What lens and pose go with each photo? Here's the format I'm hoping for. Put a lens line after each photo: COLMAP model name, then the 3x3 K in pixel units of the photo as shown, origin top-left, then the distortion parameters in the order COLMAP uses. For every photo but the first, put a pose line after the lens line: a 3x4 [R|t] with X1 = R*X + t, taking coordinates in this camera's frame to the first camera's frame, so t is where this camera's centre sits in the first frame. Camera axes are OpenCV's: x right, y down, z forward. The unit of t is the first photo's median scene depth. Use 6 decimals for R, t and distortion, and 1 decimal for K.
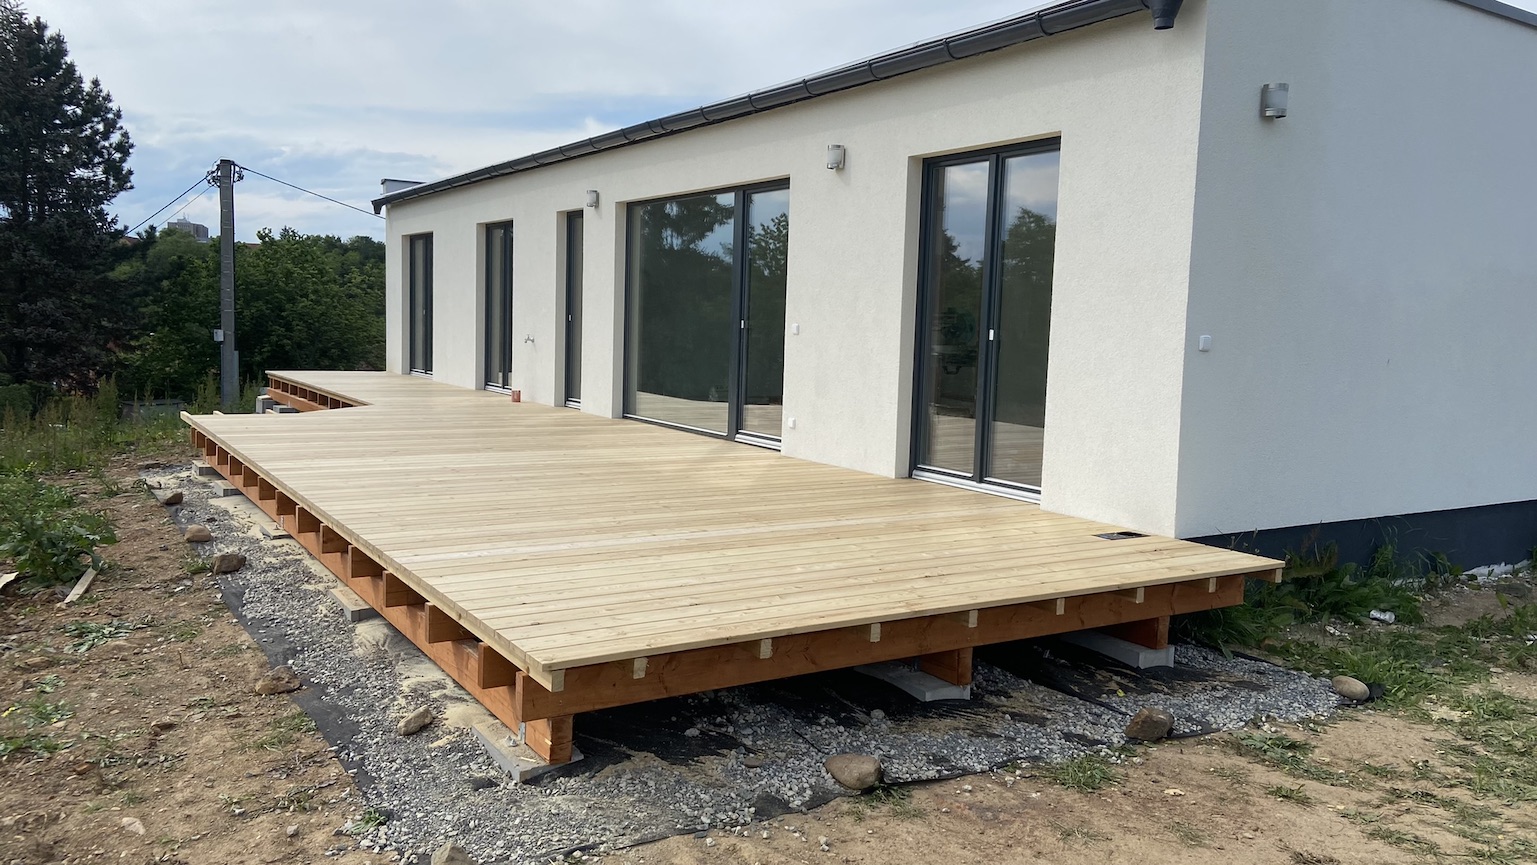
lens RADIAL K [[1189.3, 0, 785.0], [0, 1189.3, 433.6], [0, 0, 1]] dist [0.048443, -0.035691]
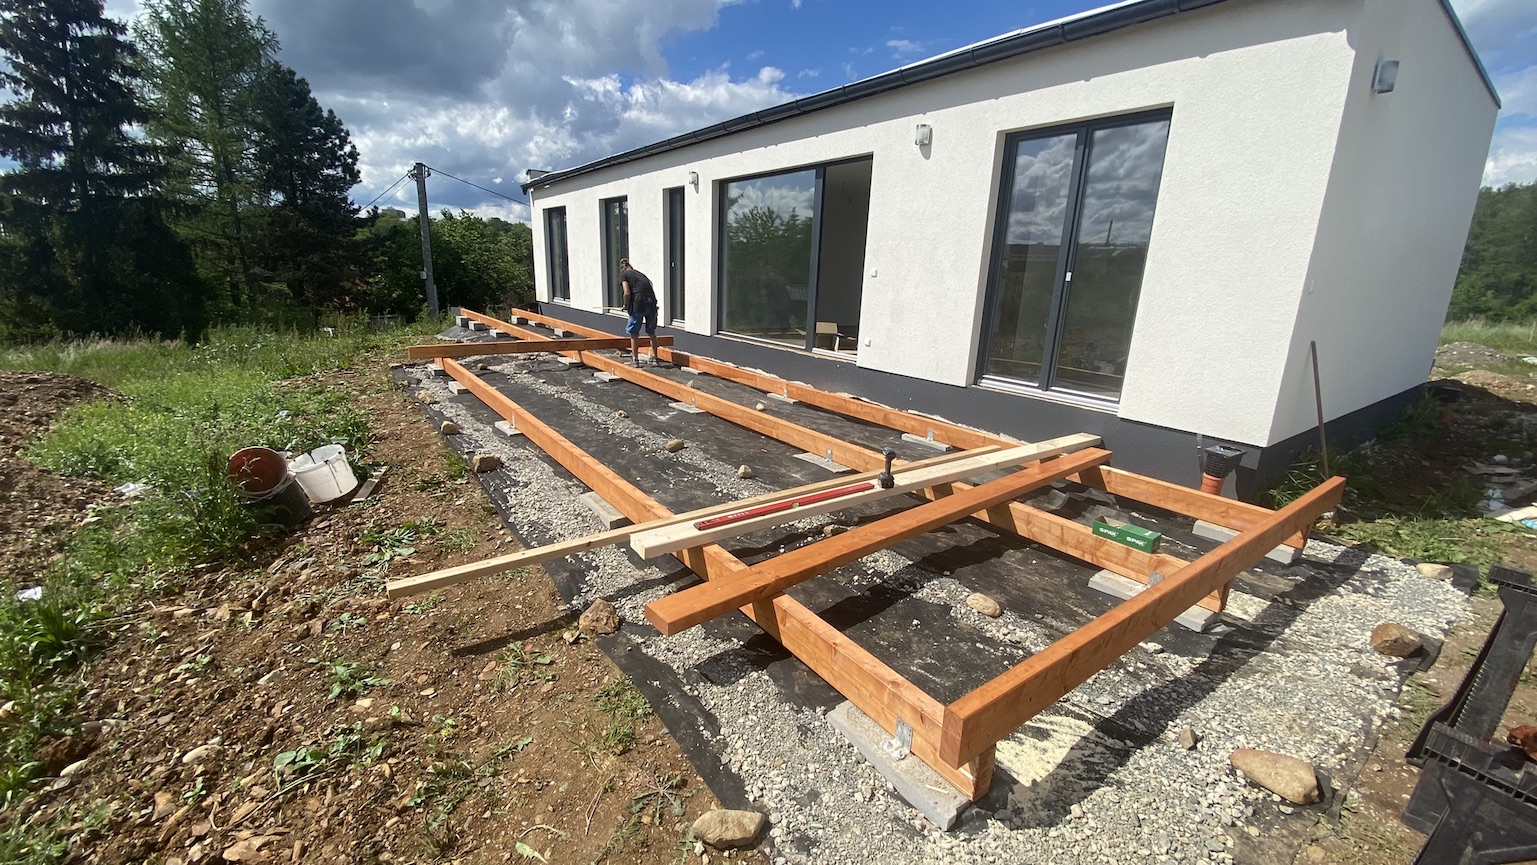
lens RADIAL K [[653.4, 0, 771.0], [0, 653.4, 426.0], [0, 0, 1]] dist [0.001288, -0.002504]
pose [[0.998933, -0.018808, 0.042186, -0.050758], [0.012183, 0.988286, 0.152128, -0.010405], [-0.044553, -0.151452, 0.987460, 0.085644]]
